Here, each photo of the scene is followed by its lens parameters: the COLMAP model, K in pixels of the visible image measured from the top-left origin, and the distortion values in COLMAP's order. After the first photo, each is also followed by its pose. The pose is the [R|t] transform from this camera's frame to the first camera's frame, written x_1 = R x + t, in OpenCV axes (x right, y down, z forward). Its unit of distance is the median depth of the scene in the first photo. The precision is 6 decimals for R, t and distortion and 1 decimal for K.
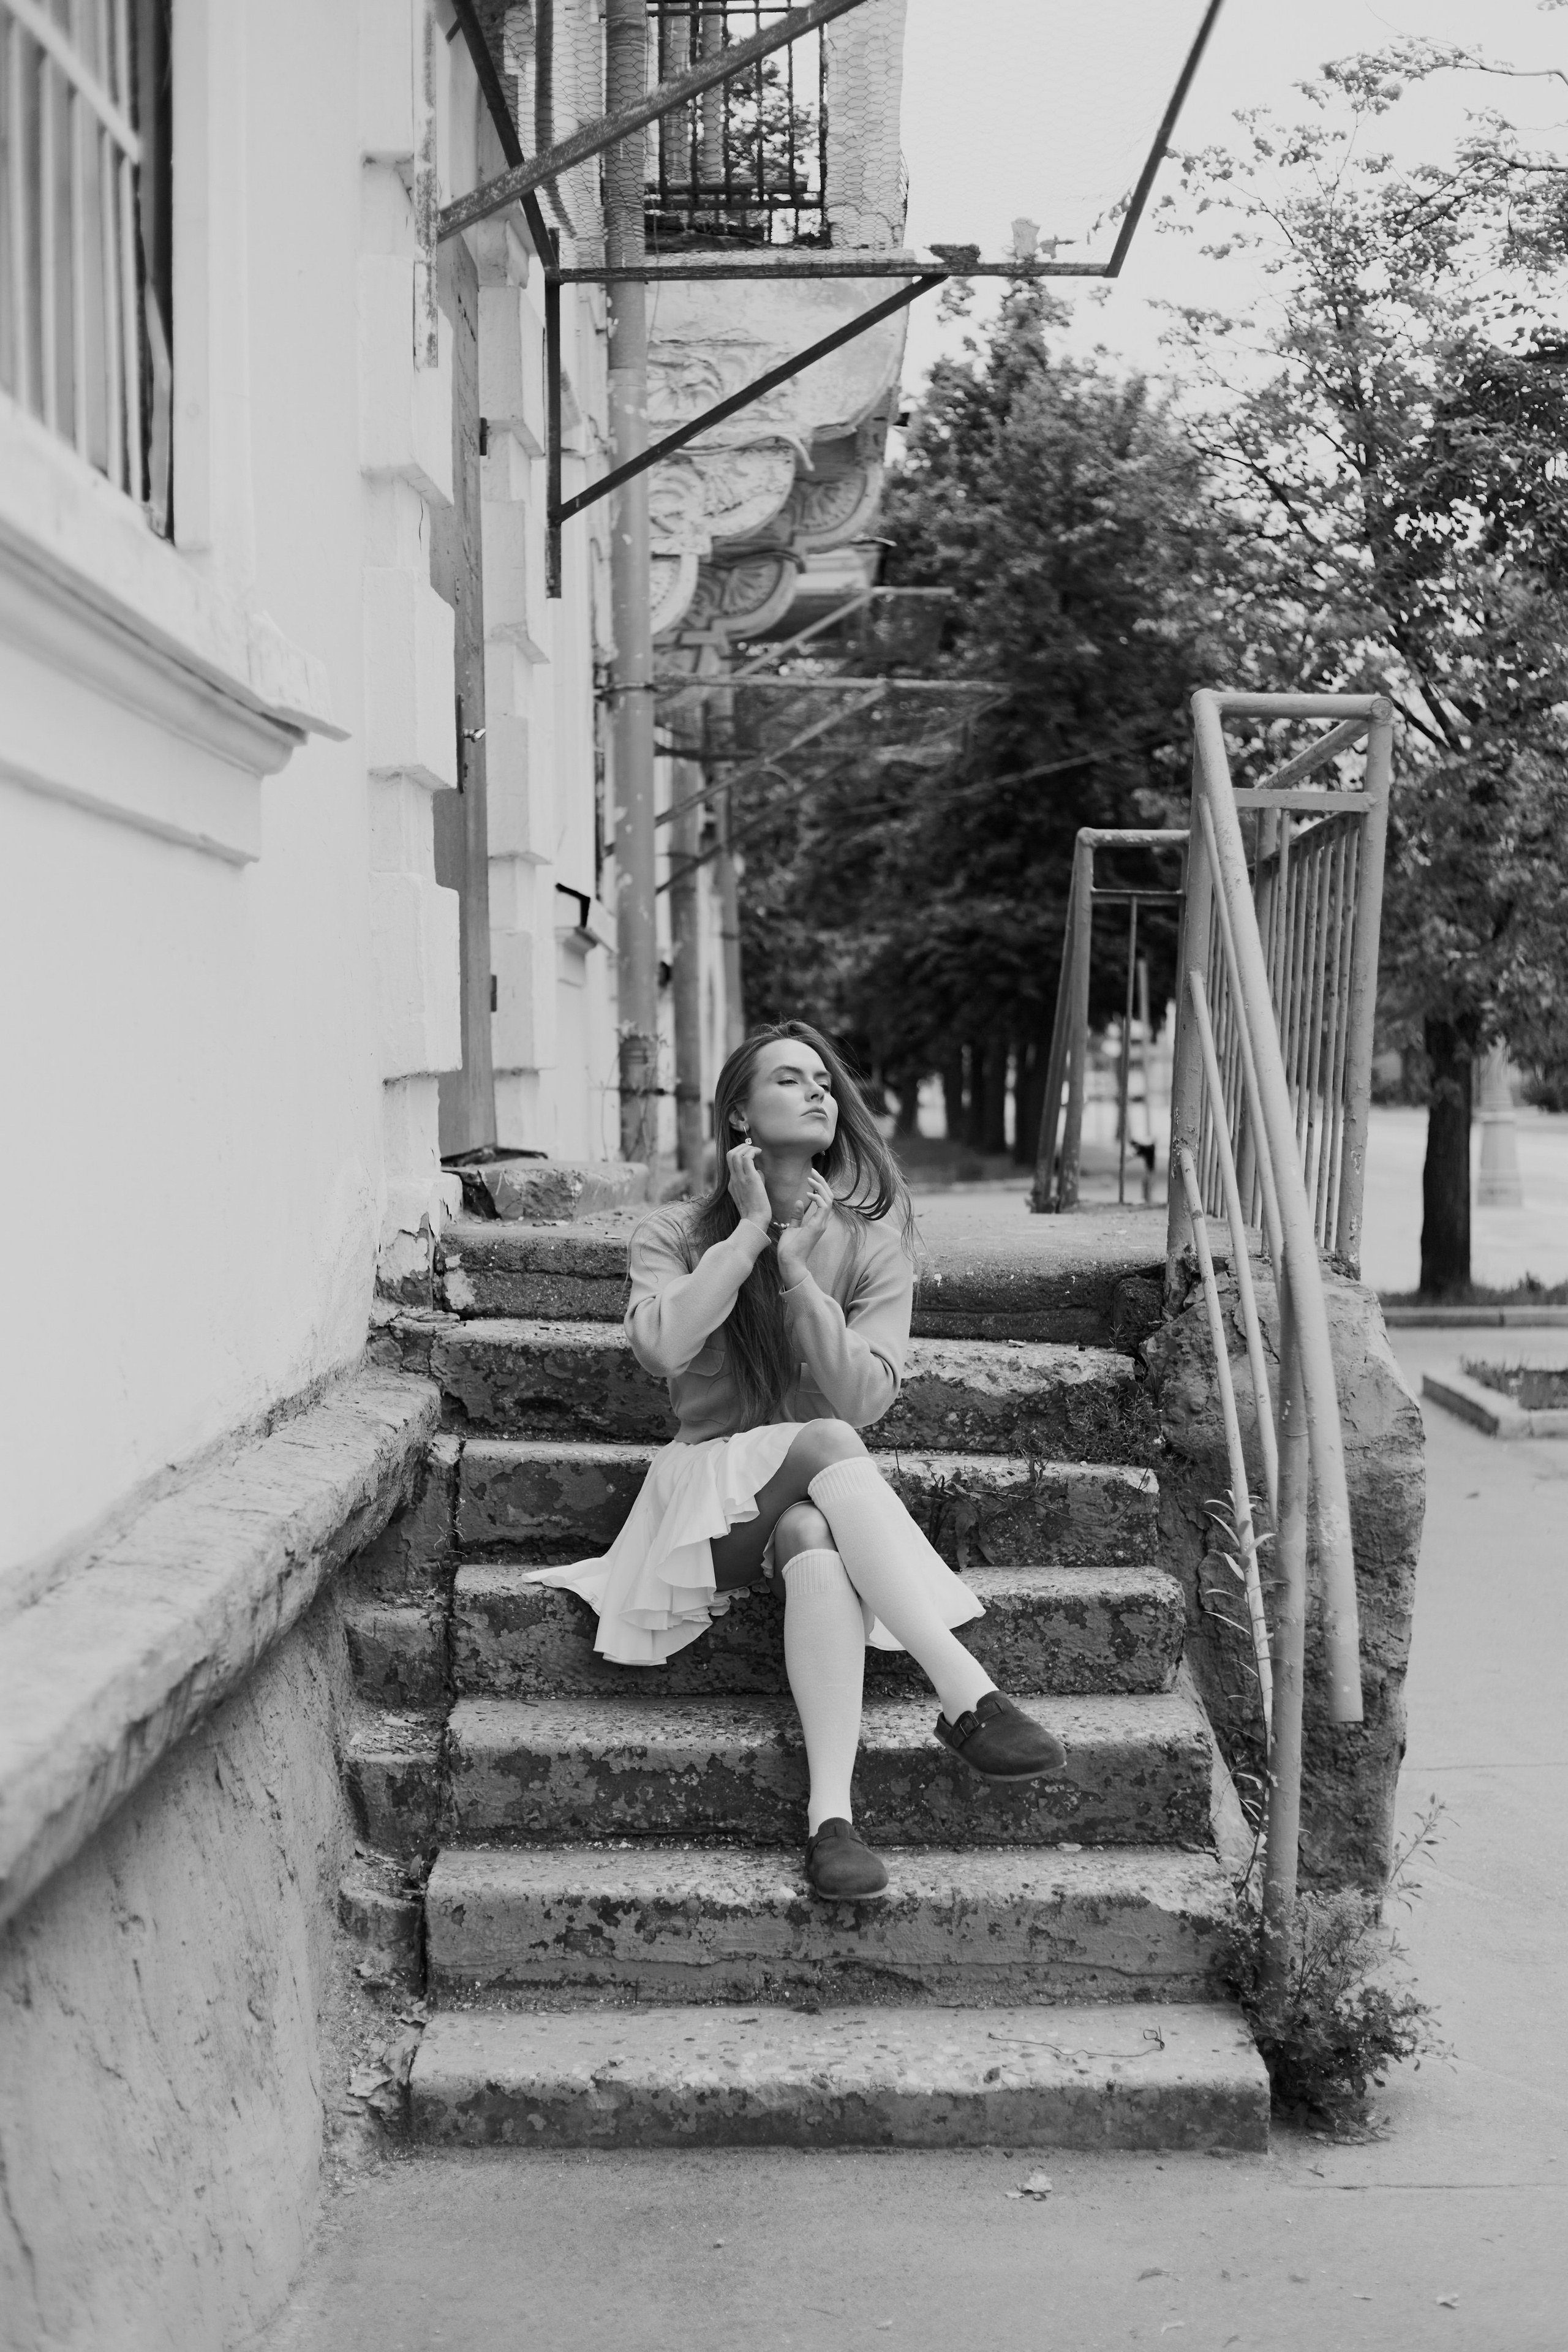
lens RADIAL K [[3479.0, 0, 784.0], [0, 3479.0, 1176.0], [0, 0, 1]] dist [-0.060610, -0.331083]
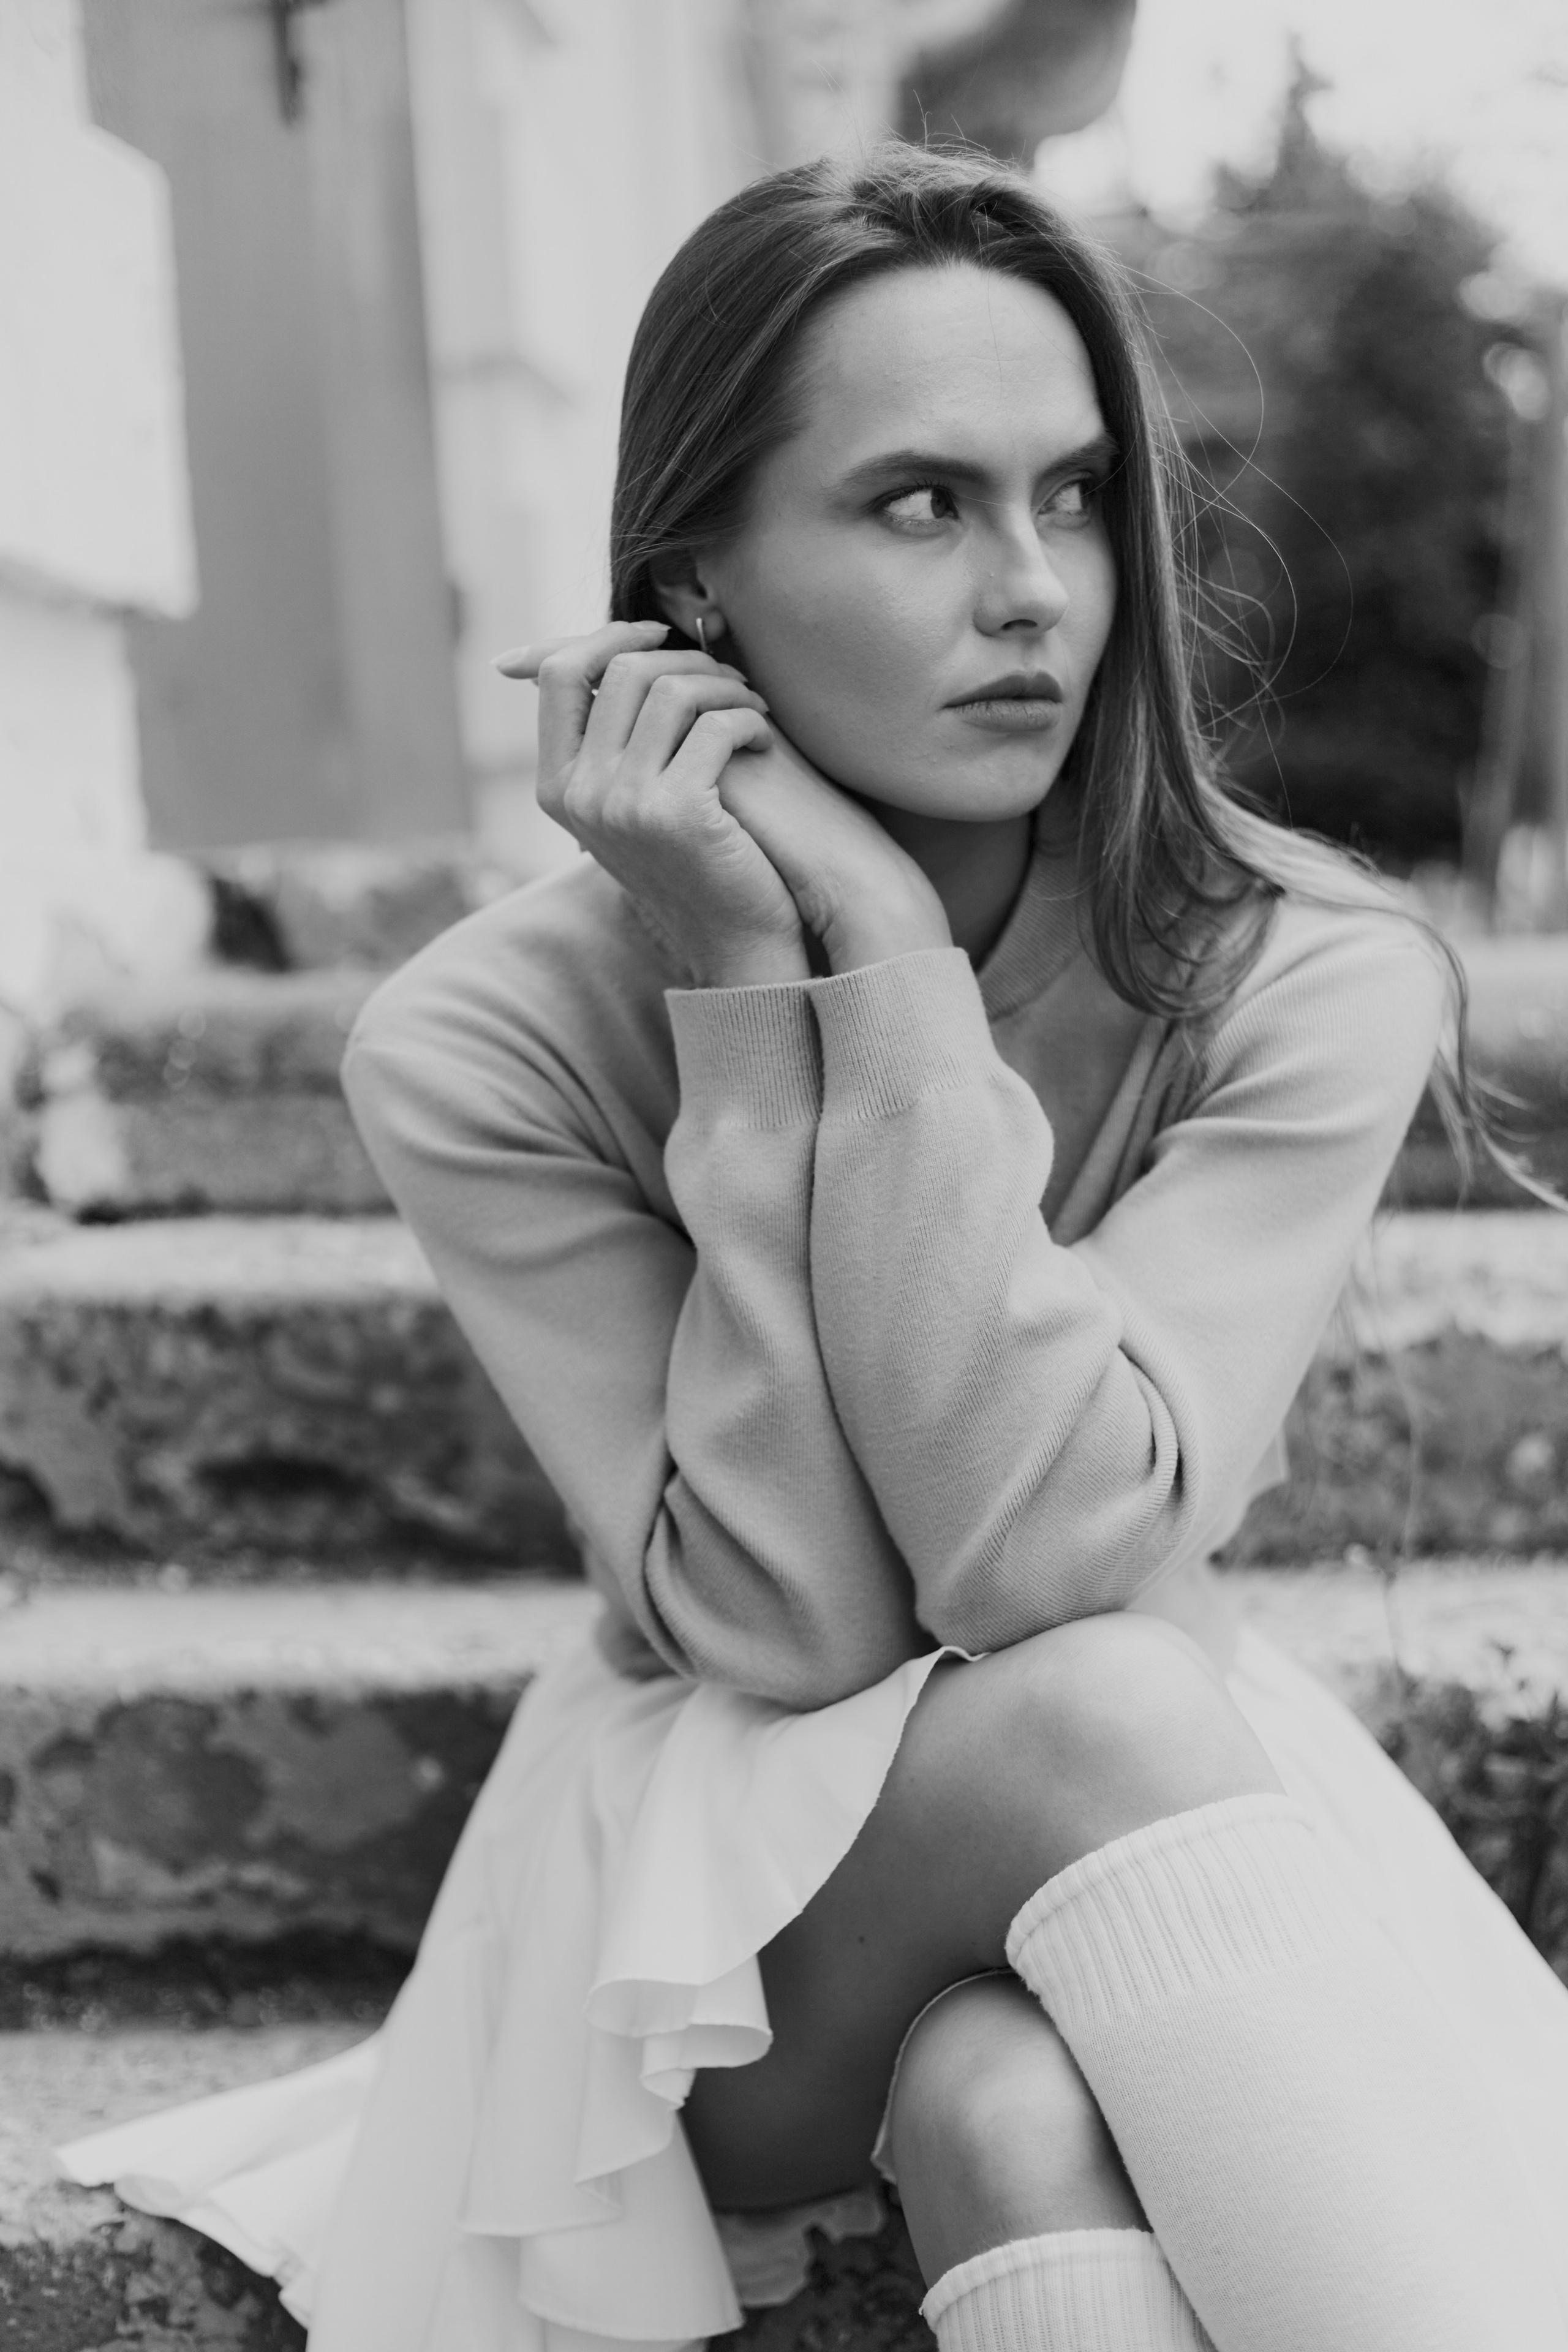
lens RADIAL K [[3479.0, 0, 784.0], [0, 3479.0, 1176.0], [0, 0, 1]] dist [-0.060610, -0.331083]
pose [[0.994649, -0.053570, -0.088342, 0.010094], [0.056234, 0.998027, 0.027940, 0.033617], [0.086671, -0.032758, 0.995698, 0.739682]]
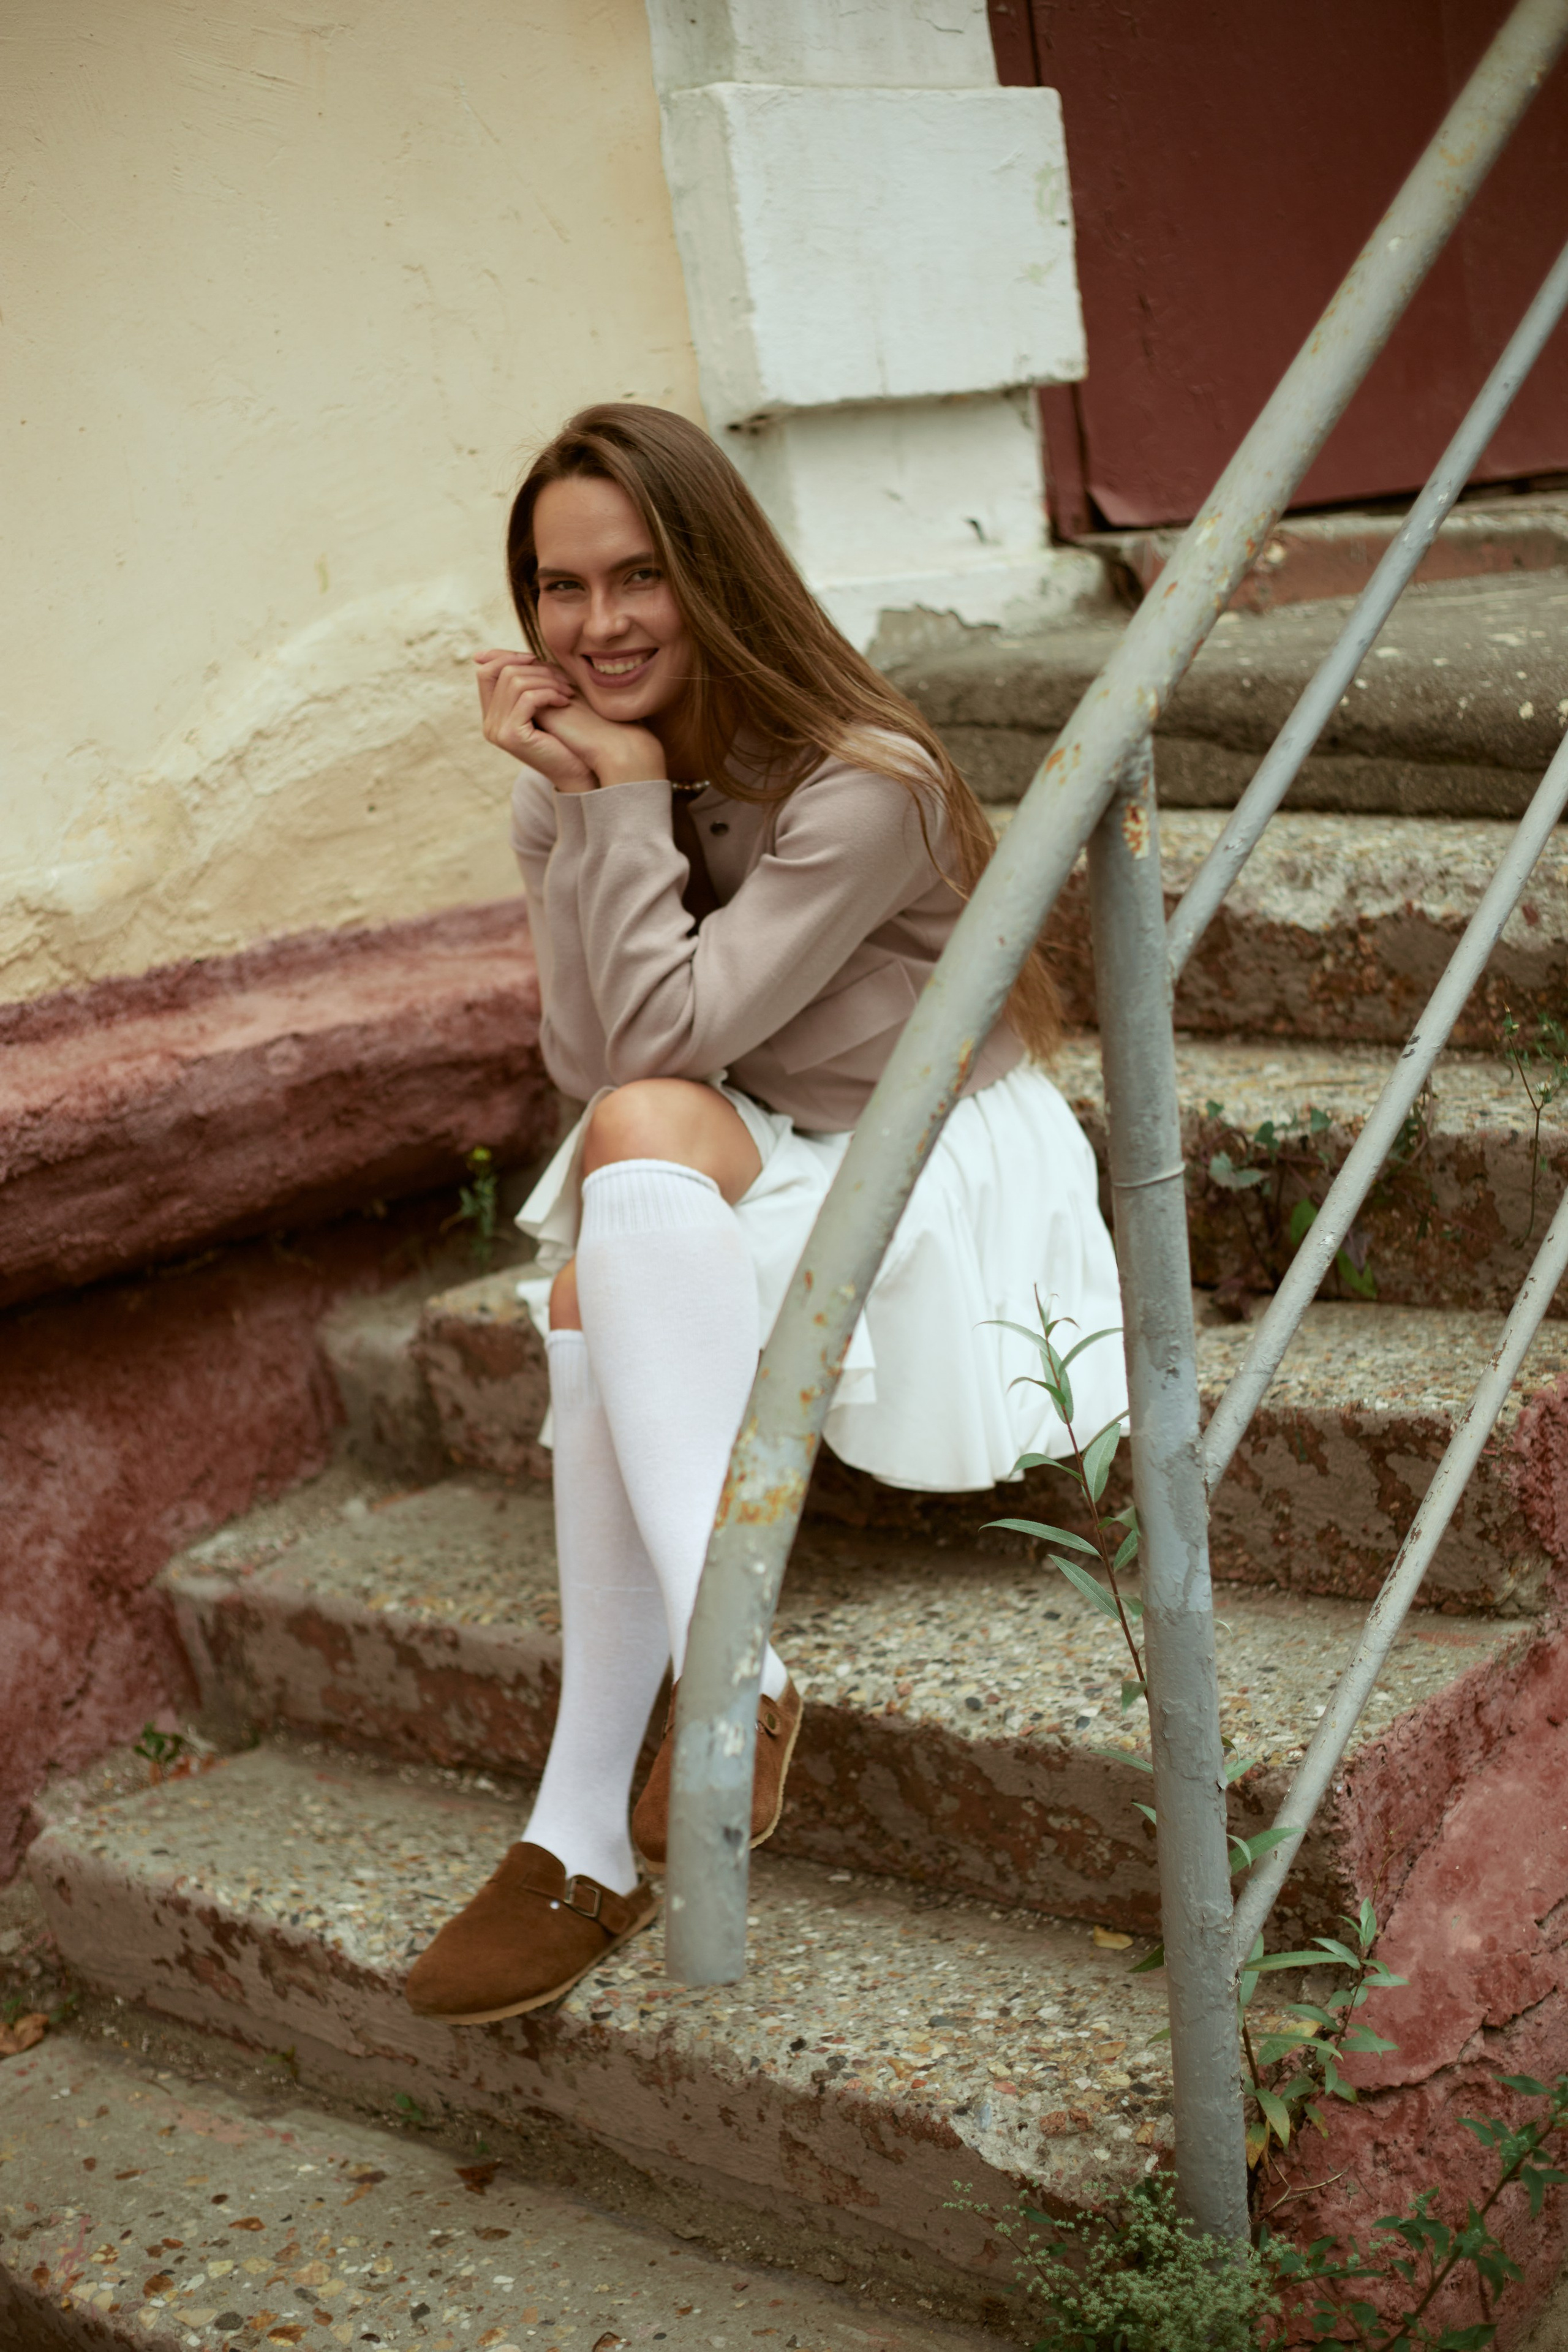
lens RADIAL K [[3479.0, 0, 784.0], [0, 3479.0, 1176.0], [0, 0, 1]] dist [-0.060610, -0.331083]
pose [[0.724551, 0.051732, -0.687277, 0.363885], [0.090888, 0.981299, 0.169680, -0.000666], [0.683202, -0.185407, 0.706299, 0.610448]]
